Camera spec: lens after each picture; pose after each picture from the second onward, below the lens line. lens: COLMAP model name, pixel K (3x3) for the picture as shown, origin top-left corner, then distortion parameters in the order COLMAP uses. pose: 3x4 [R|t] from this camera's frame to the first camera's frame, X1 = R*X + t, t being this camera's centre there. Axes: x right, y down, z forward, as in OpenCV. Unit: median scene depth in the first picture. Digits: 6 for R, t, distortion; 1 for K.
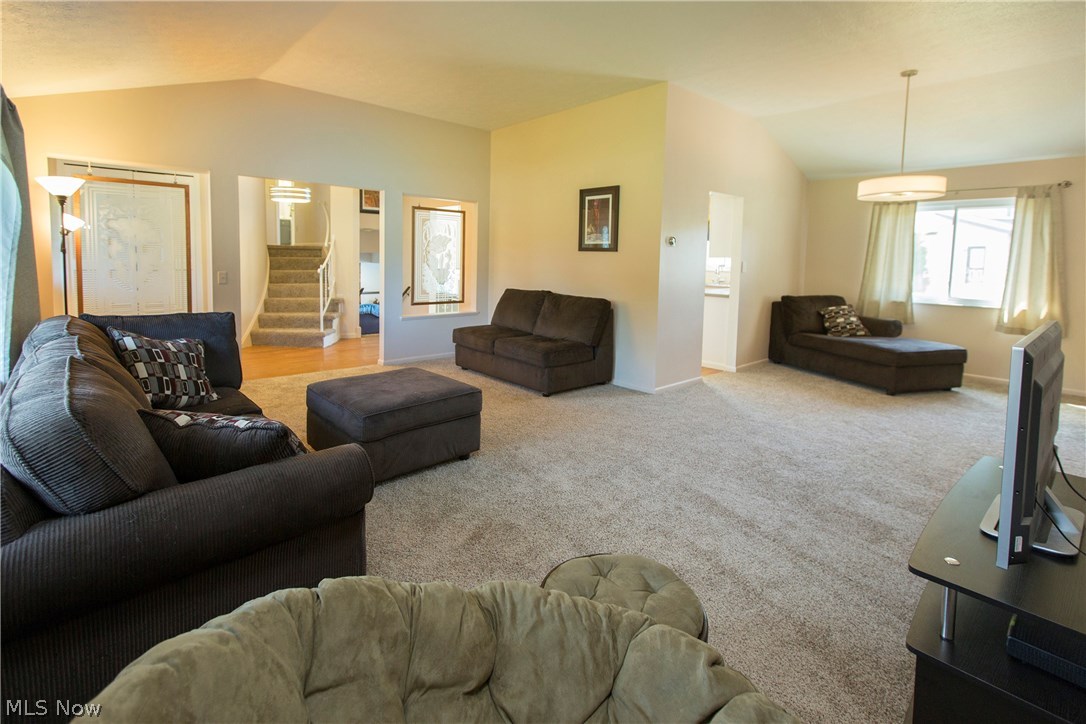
lens RADIAL K [[518.5, 0, 542.3], [0, 518.5, 290.0], [0, 0, 1]] dist [0.000185, 0.000005]
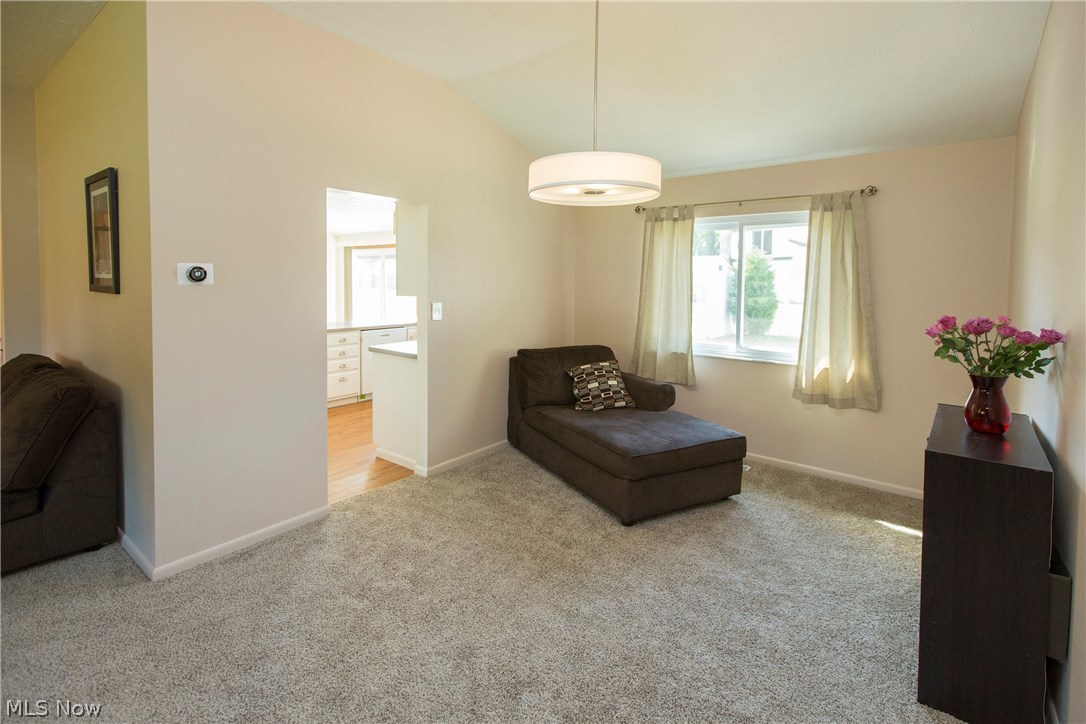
lens RADIAL K [[486.1, 0, 520.5], [0, 486.1, 295.0], [0, 0, 1]] dist [-0.001307, 0.000030]
pose [[0.988370, -0.006853, 0.151912, 0.406714], [0.012472, 0.999271, -0.036068, -0.042456], [-0.151554, 0.037543, 0.987736, 0.394820]]
